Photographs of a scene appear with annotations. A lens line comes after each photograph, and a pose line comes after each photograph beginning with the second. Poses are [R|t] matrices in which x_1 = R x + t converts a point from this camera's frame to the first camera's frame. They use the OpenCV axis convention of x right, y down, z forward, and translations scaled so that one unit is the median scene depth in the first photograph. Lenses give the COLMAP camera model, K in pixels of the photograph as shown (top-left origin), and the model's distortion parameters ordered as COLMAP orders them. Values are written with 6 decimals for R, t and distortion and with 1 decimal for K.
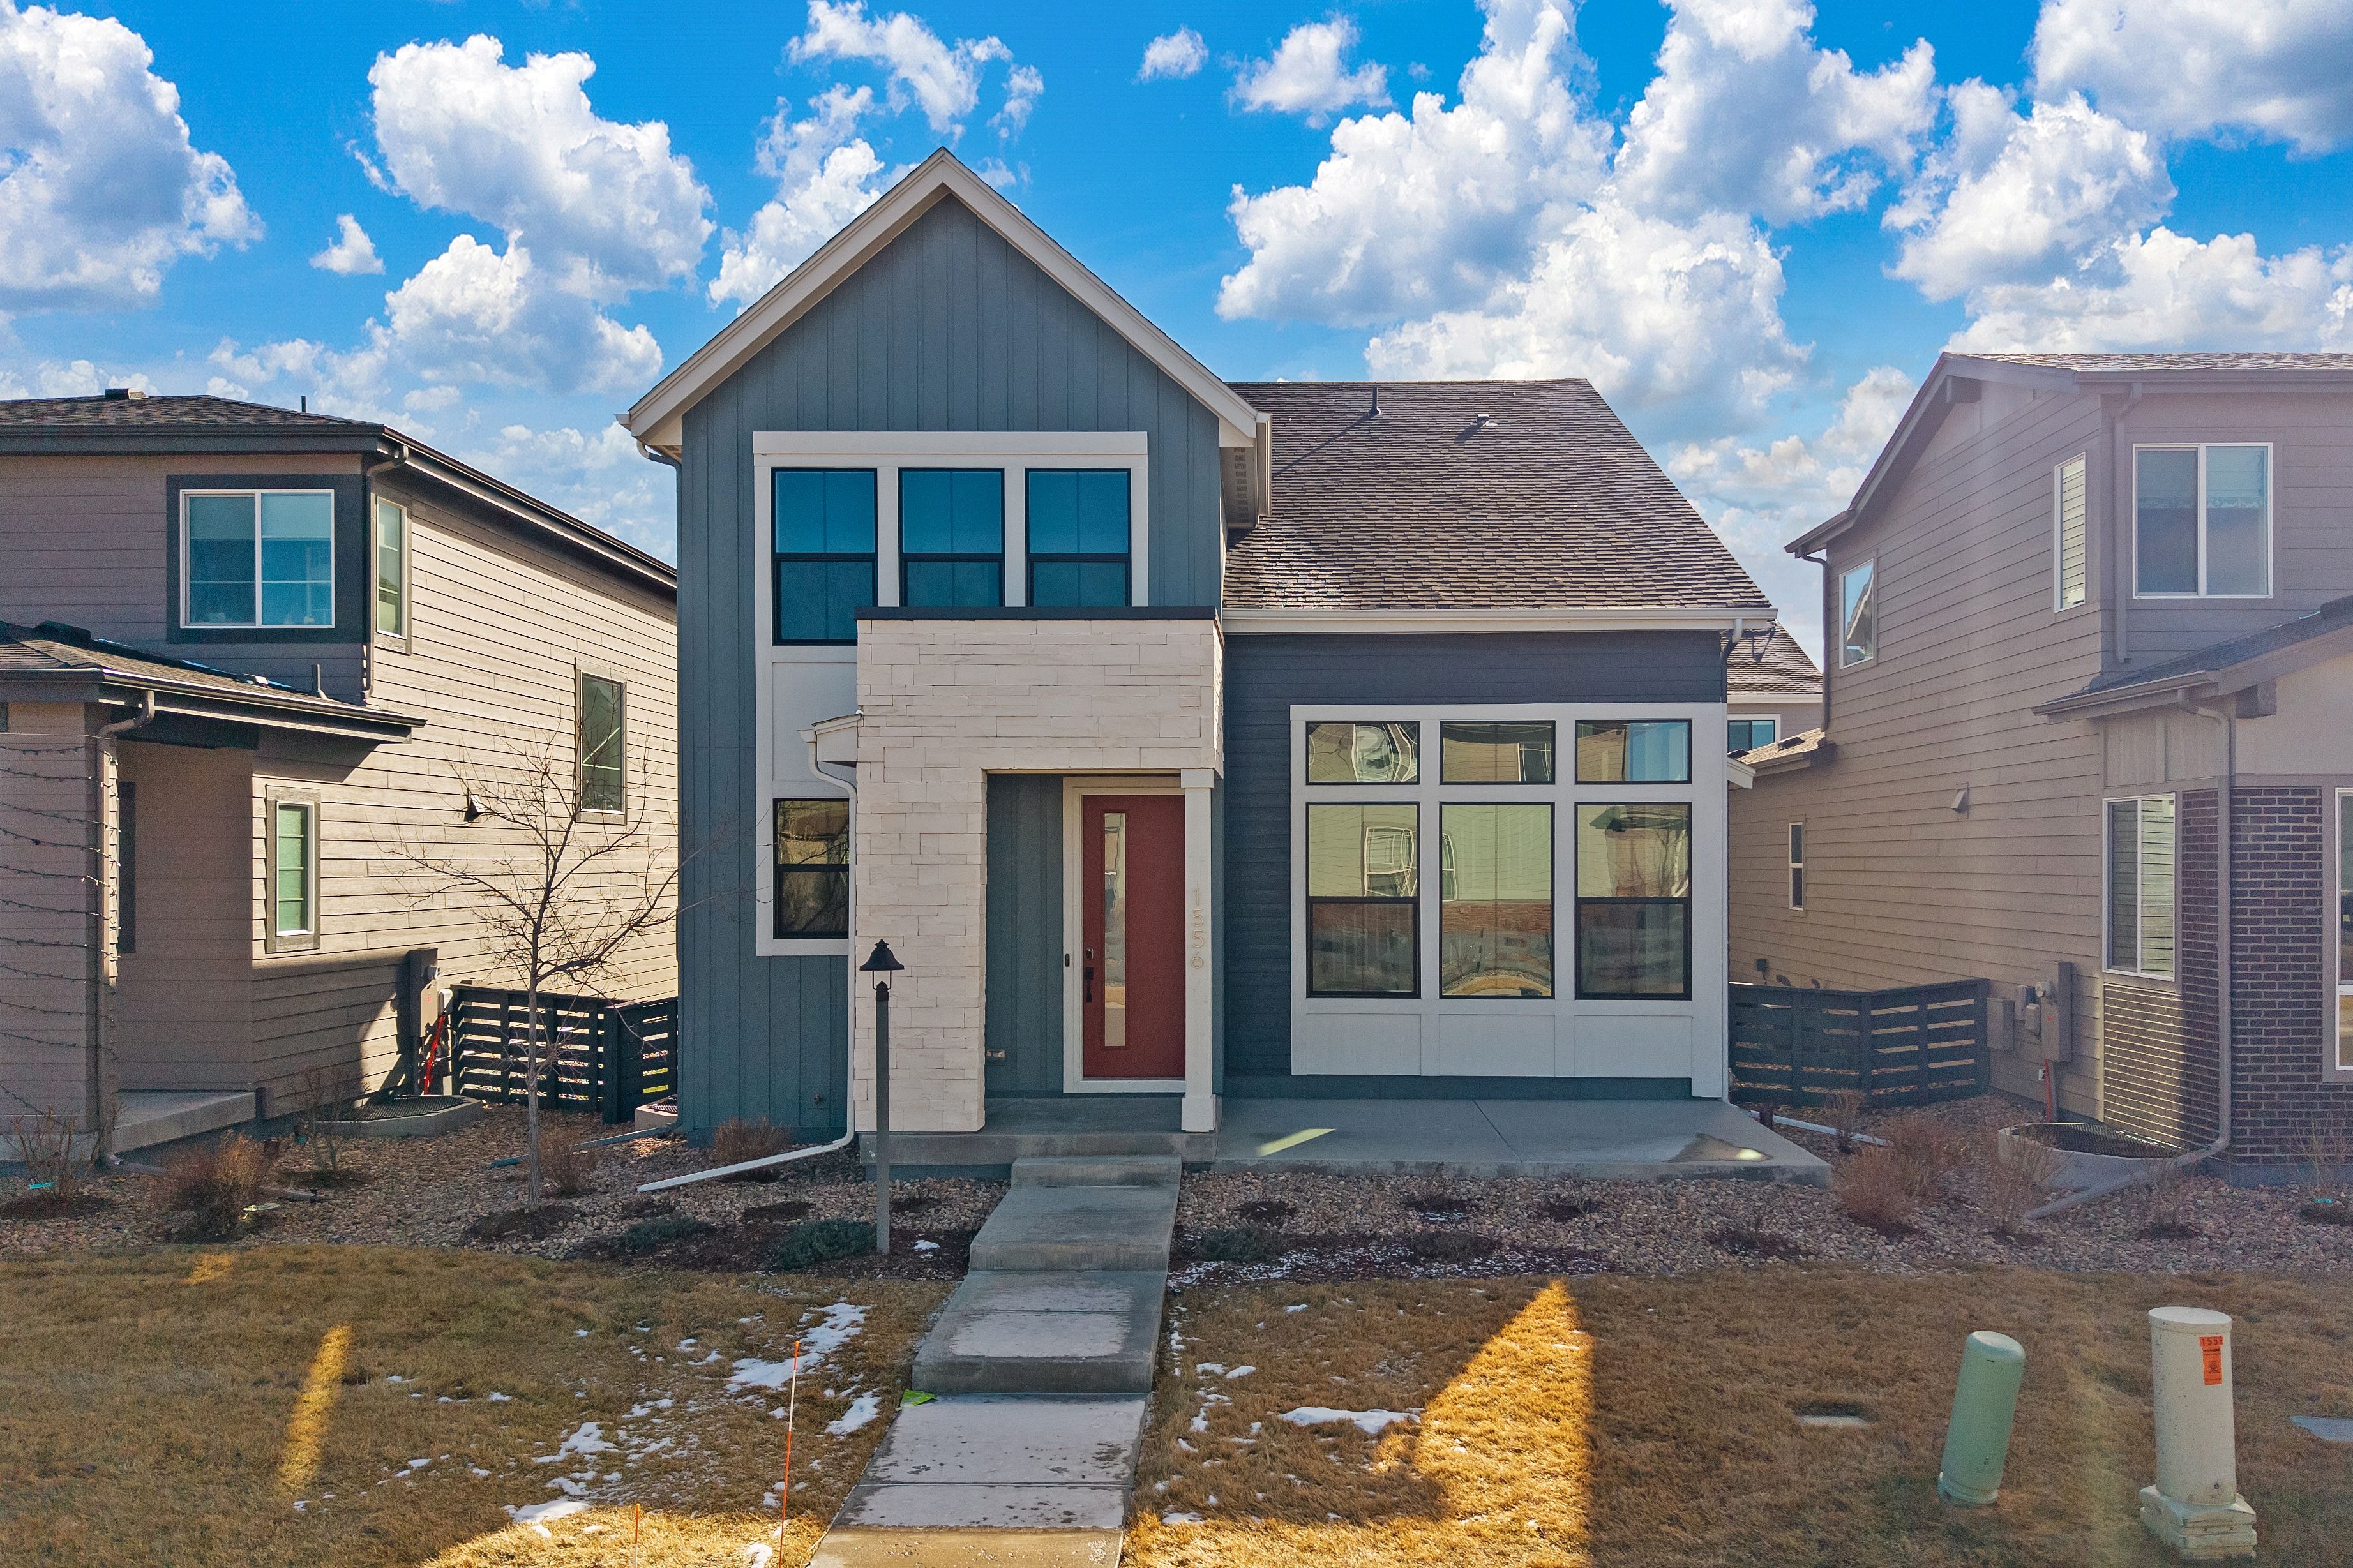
lens RADIAL K [[1739.5, 0, 1237.4], [0, 1739.5, 885.7], [0, 0, 1]] dist [-0.019389, -0.002542]
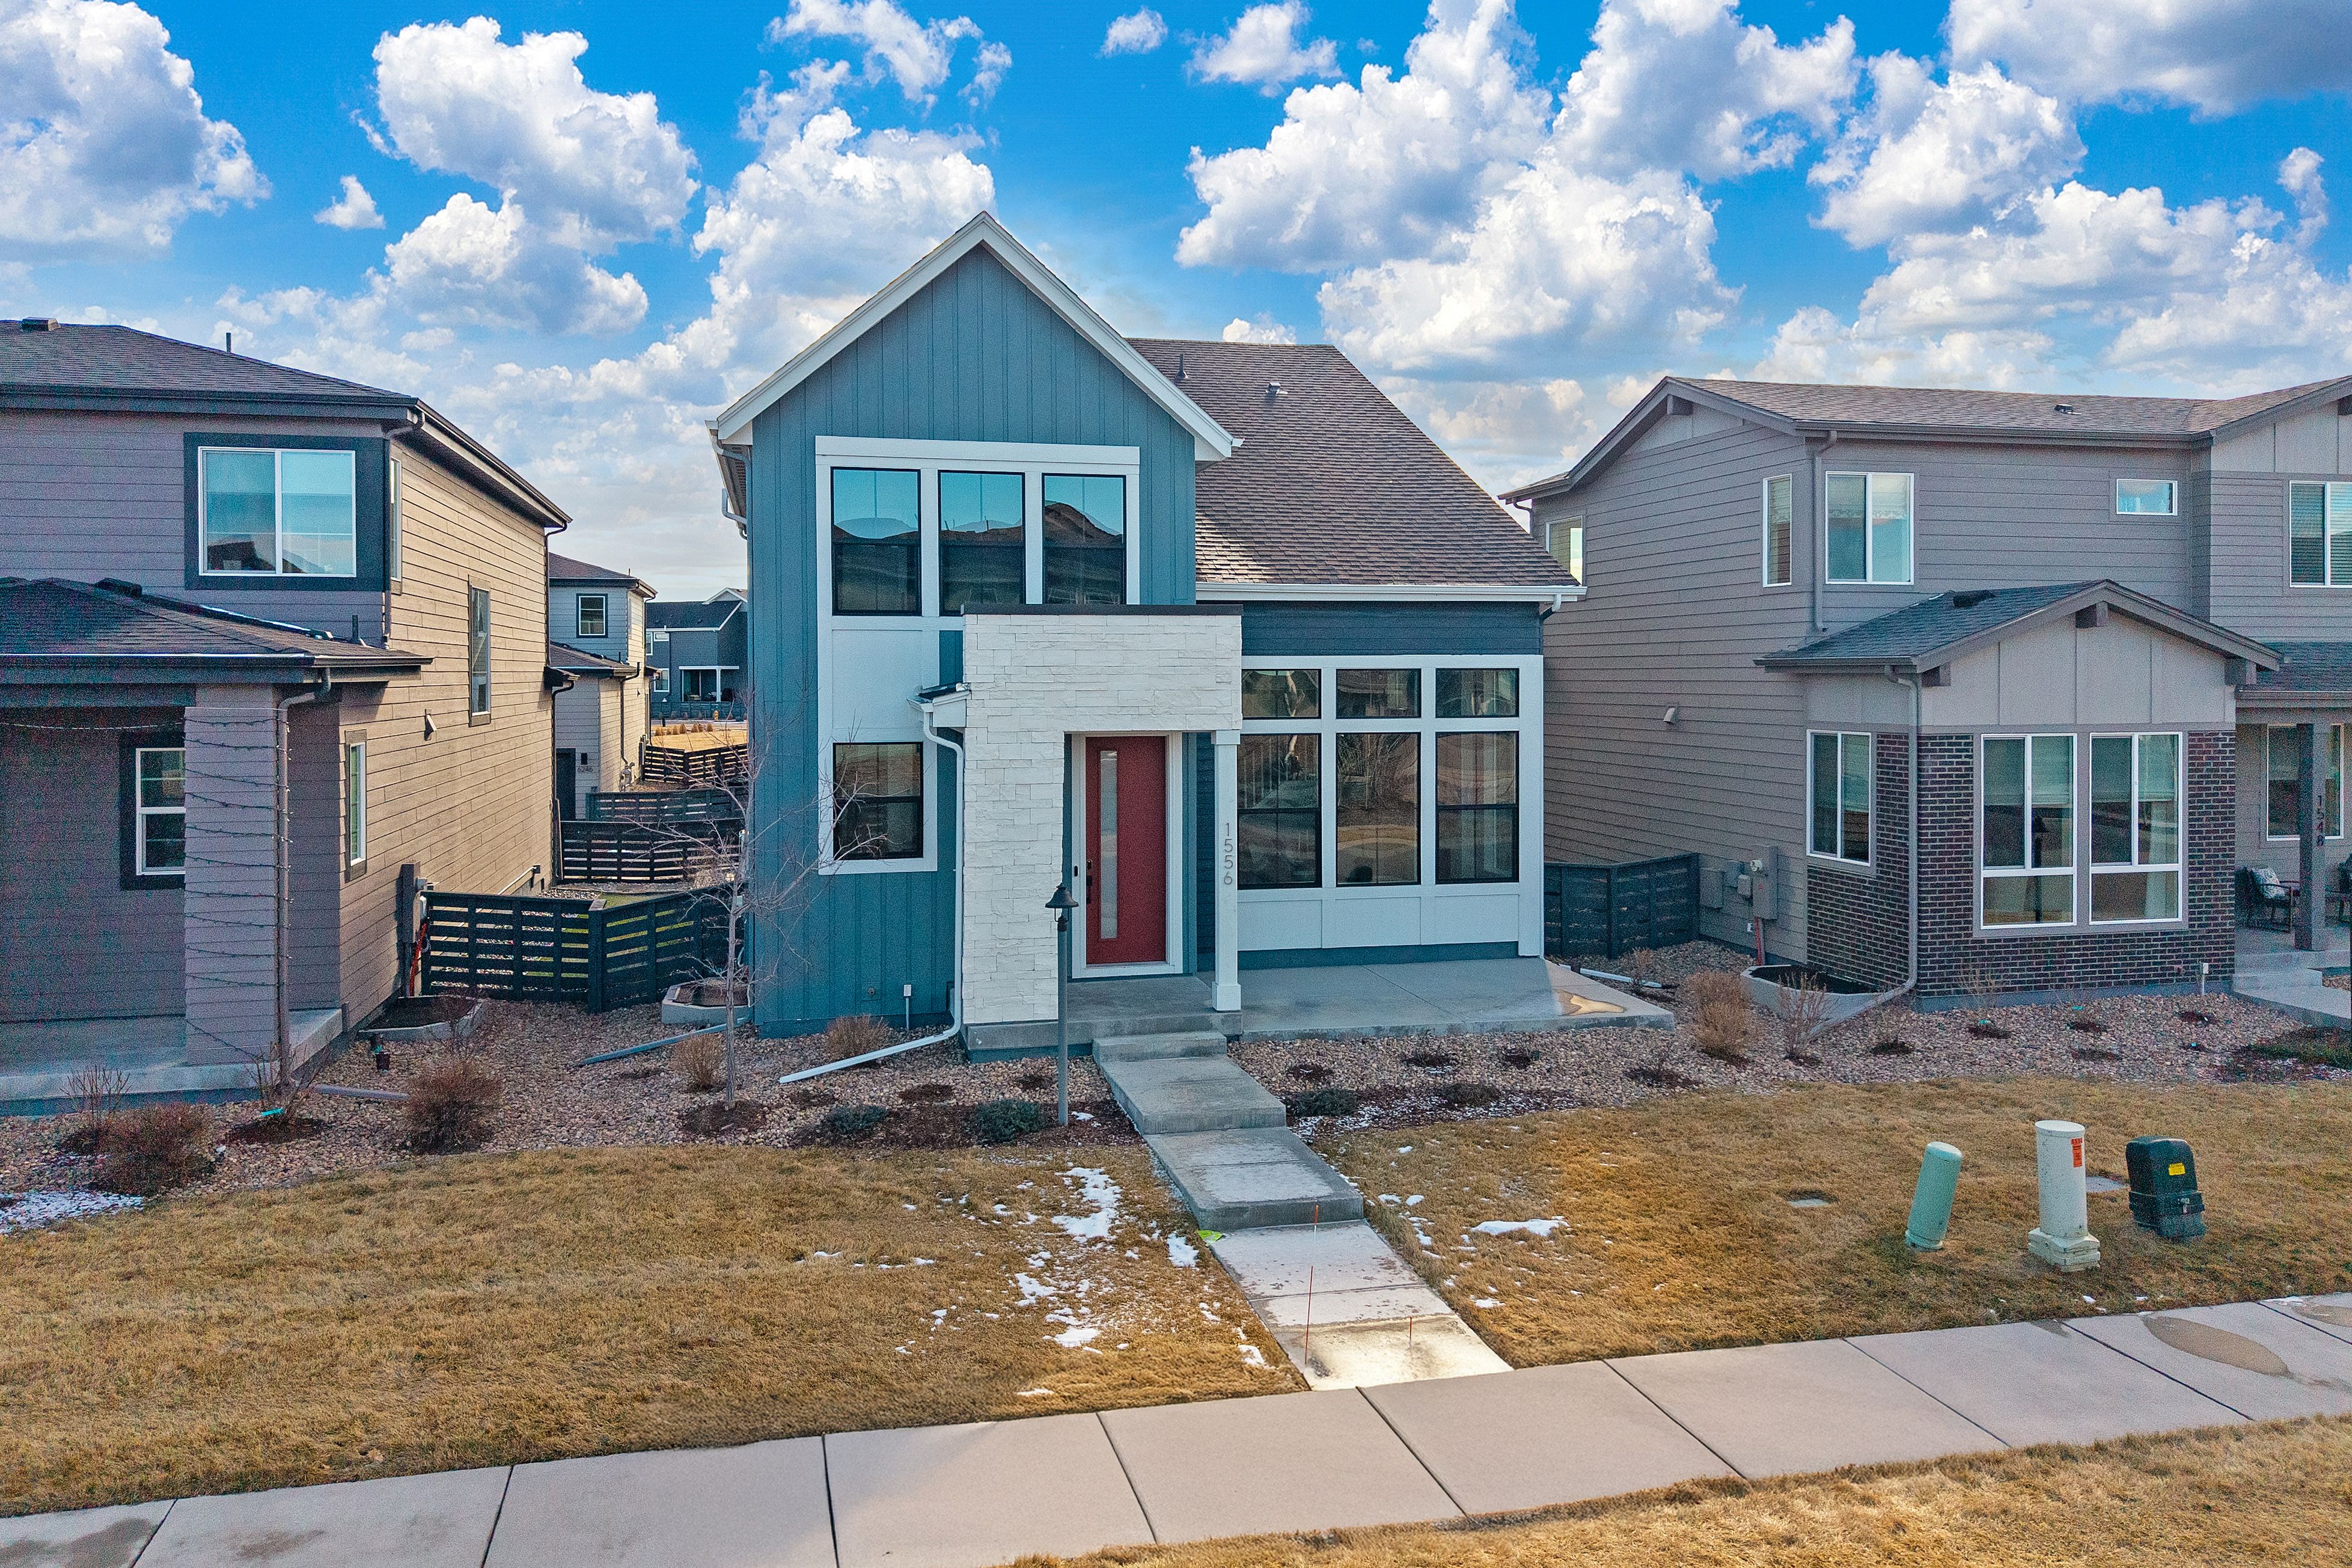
lens RADIAL K [[1679.1, 0, 1174.3], [0, 1679.1, 705.0], [0, 0, 1]] dist [0.010115, -0.007366]
pose [[0.969949, -0.006478, 0.243223, -0.358371], [0.005123, 0.999968, 0.006204, -0.092201], [-0.243255, -0.004771, 0.969951, -0.198269]]
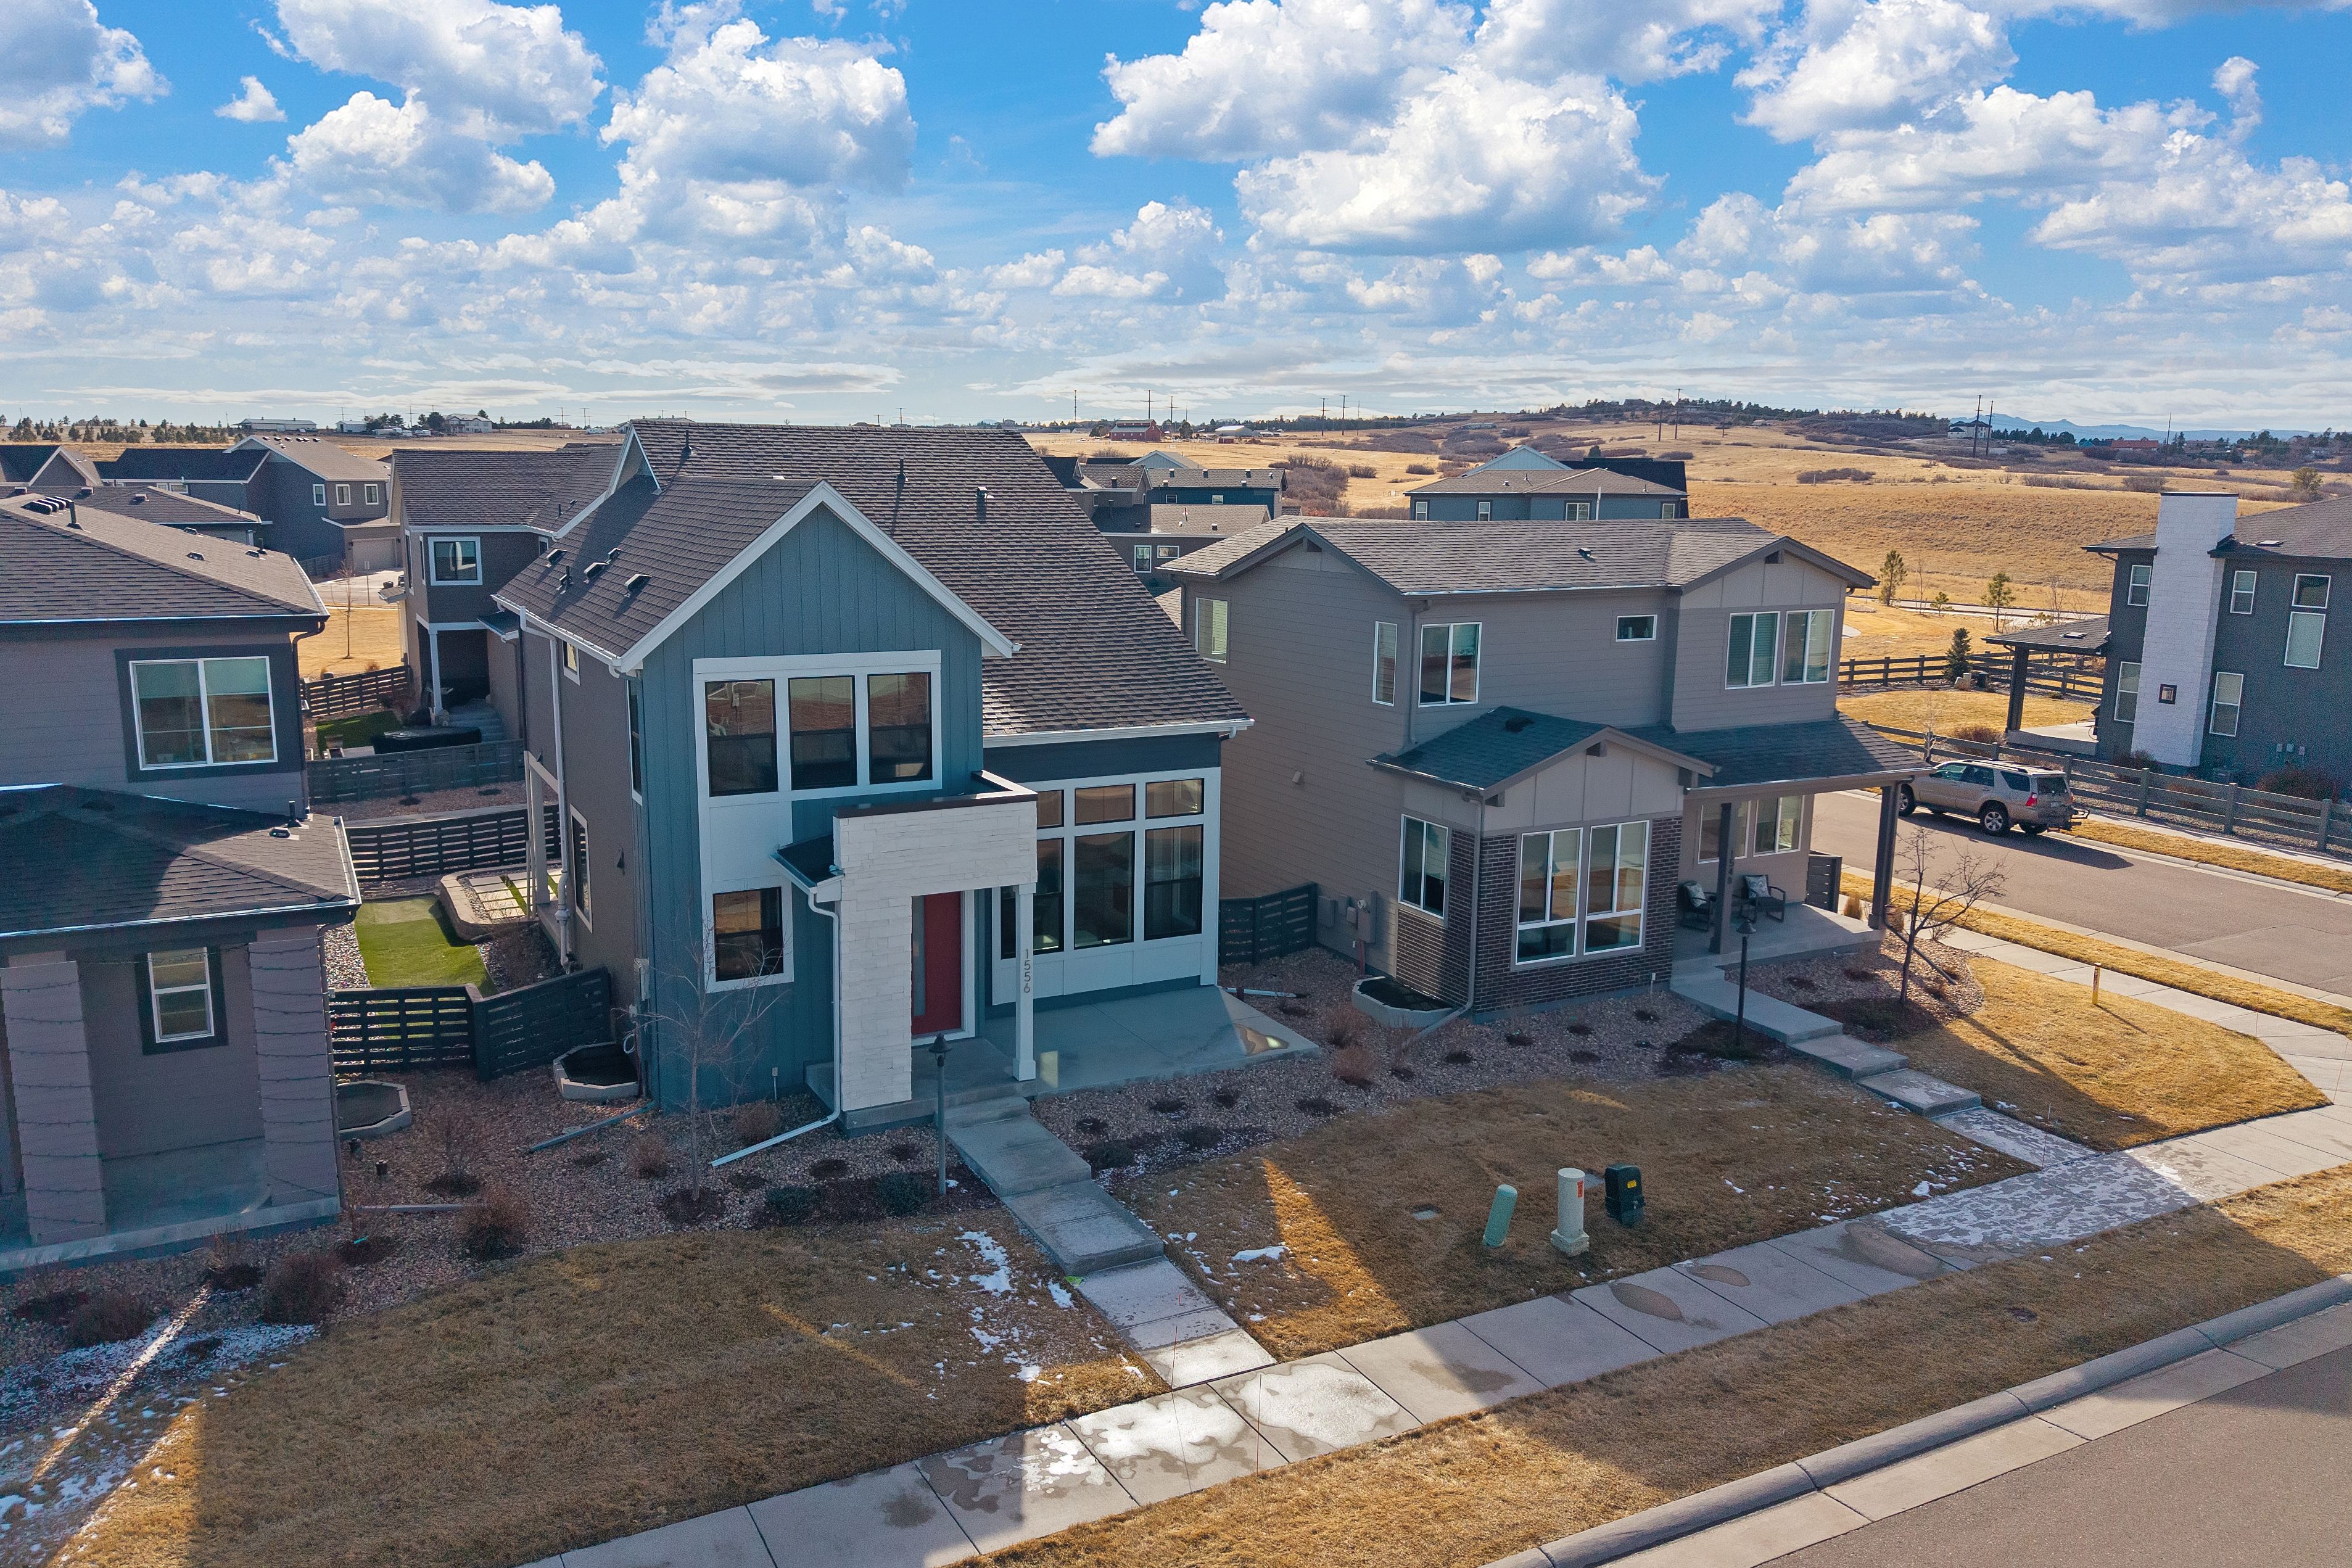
lens RADIAL K [[1688.5, 0, 1118.5], [0, 1688.5, 778.0], [0, 0, 1]] dist [0.019143, -0.005424]
pose [[0.884591, -0.075954, 0.460141, -0.708695], [-0.002993, 0.985704, 0.168460, -0.454924], [-0.466358, -0.150396, 0.871717, -0.519983]]
